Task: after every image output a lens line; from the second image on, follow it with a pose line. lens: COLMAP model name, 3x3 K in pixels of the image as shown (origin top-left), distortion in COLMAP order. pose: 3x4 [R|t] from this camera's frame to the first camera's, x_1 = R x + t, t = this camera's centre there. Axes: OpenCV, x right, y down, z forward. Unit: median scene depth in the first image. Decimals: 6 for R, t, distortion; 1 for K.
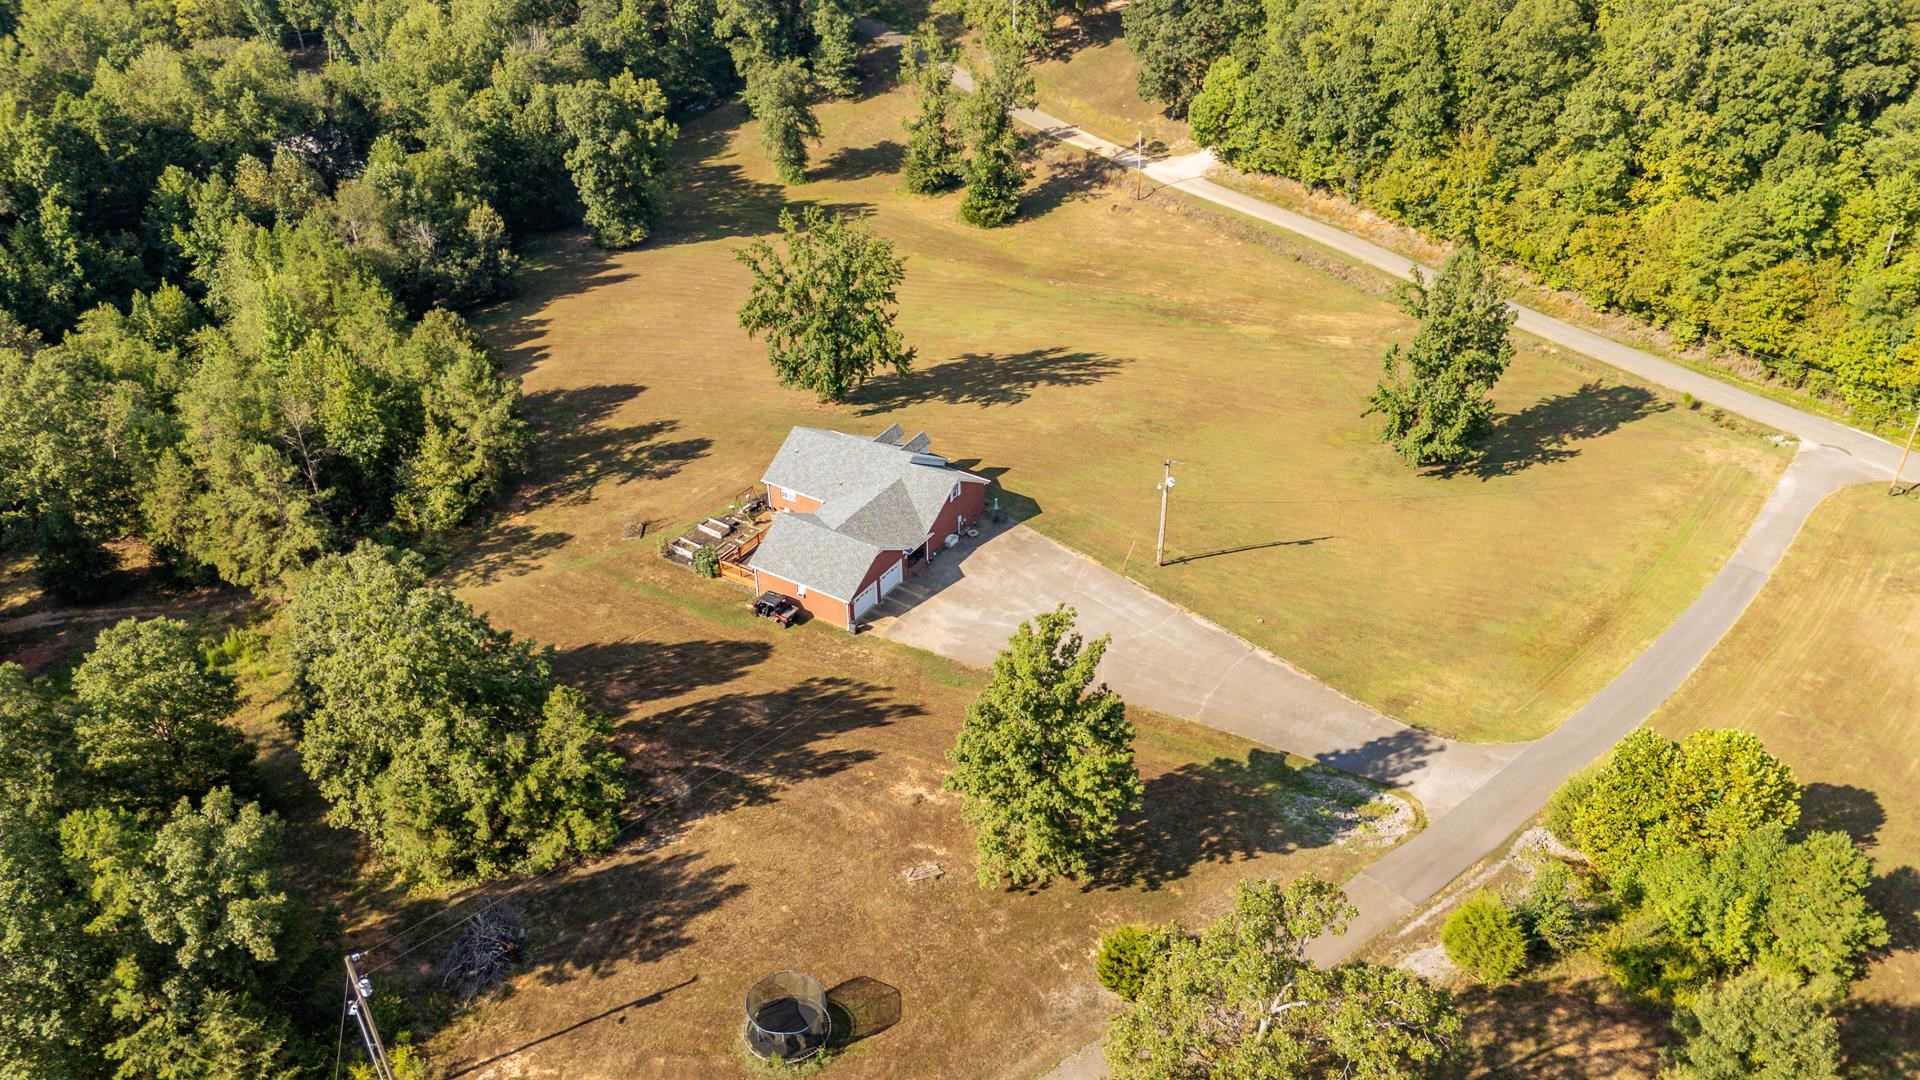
lens RADIAL K [[1437.0, 0, 963.4], [0, 1437.0, 541.1], [0, 0, 1]] dist [0.045052, -0.014455]
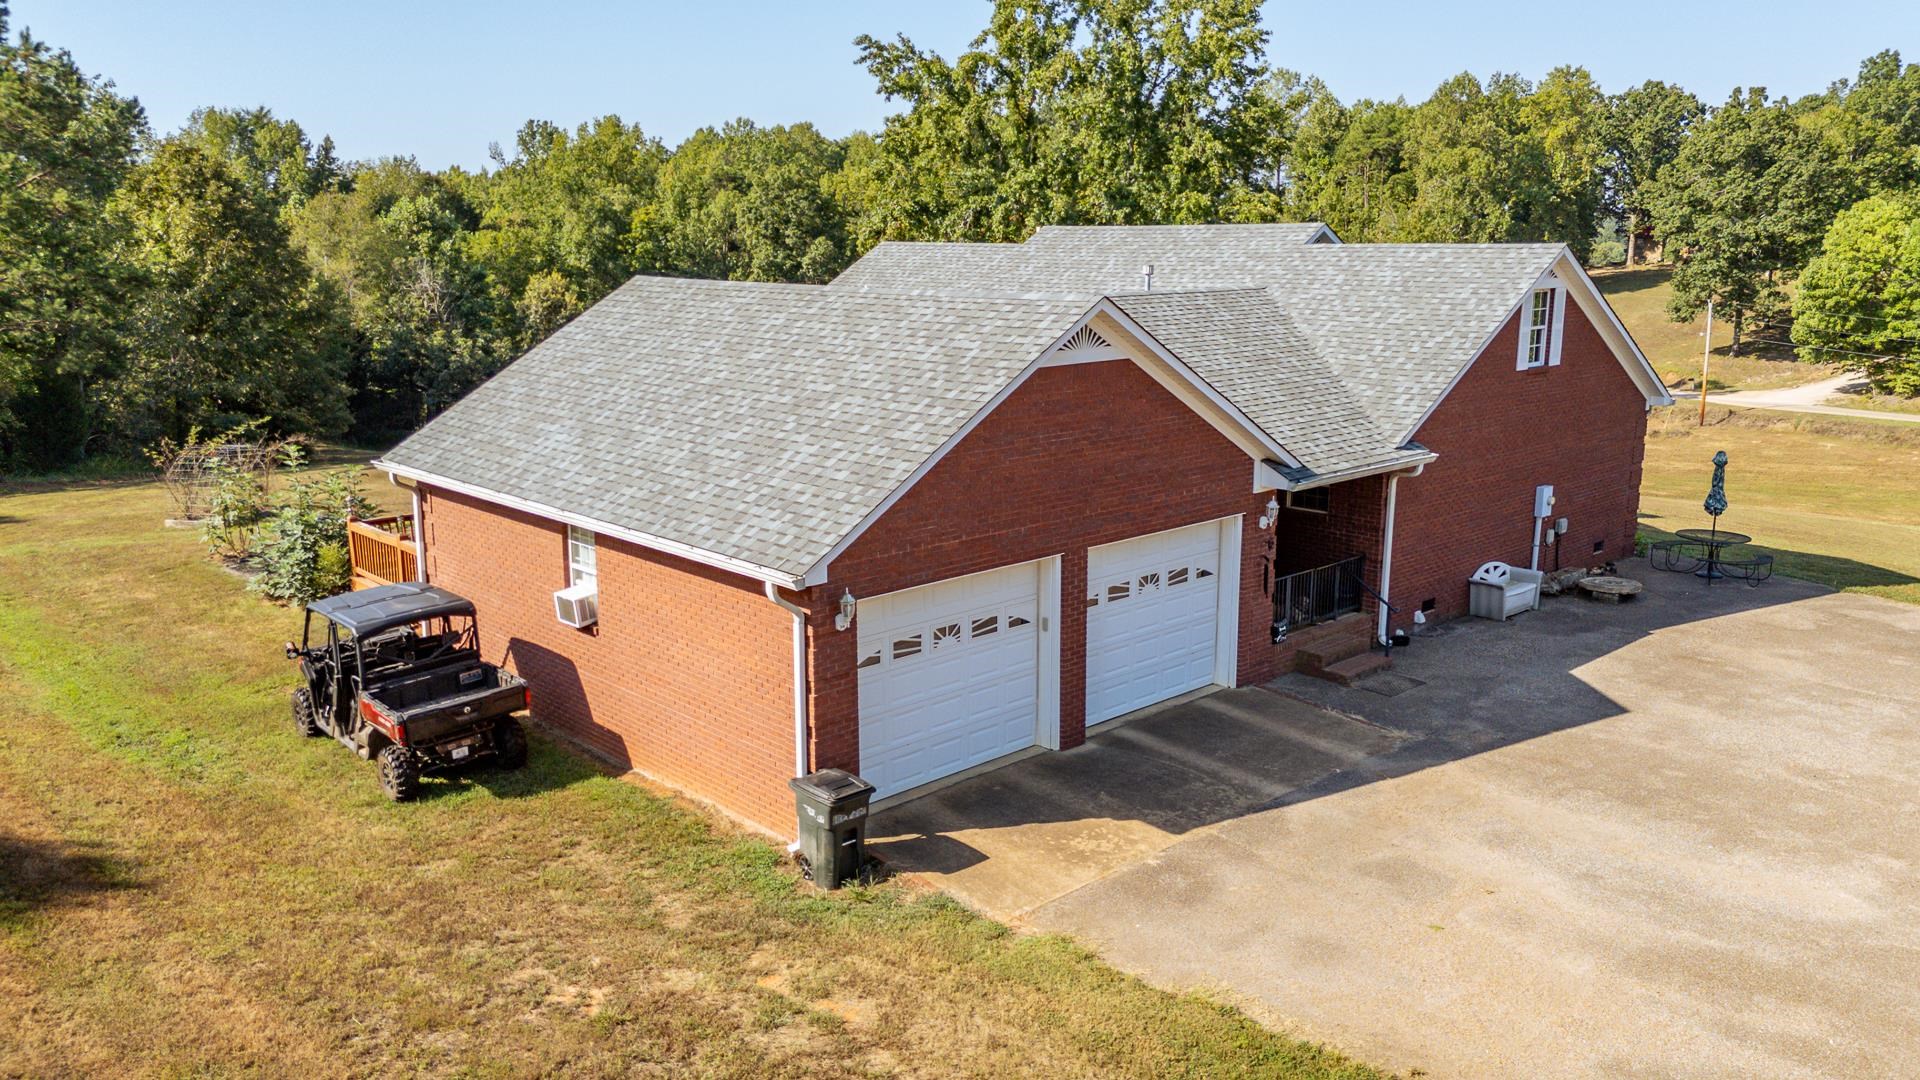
lens RADIAL K [[1437.0, 0, 957.0], [0, 1437.0, 537.4], [0, 0, 1]] dist [0.045052, -0.014455]
pose [[0.968563, 0.063980, -0.240400, -0.020161], [-0.147570, 0.925740, -0.348179, 0.043820], [0.200271, 0.372709, 0.906079, 0.487891]]
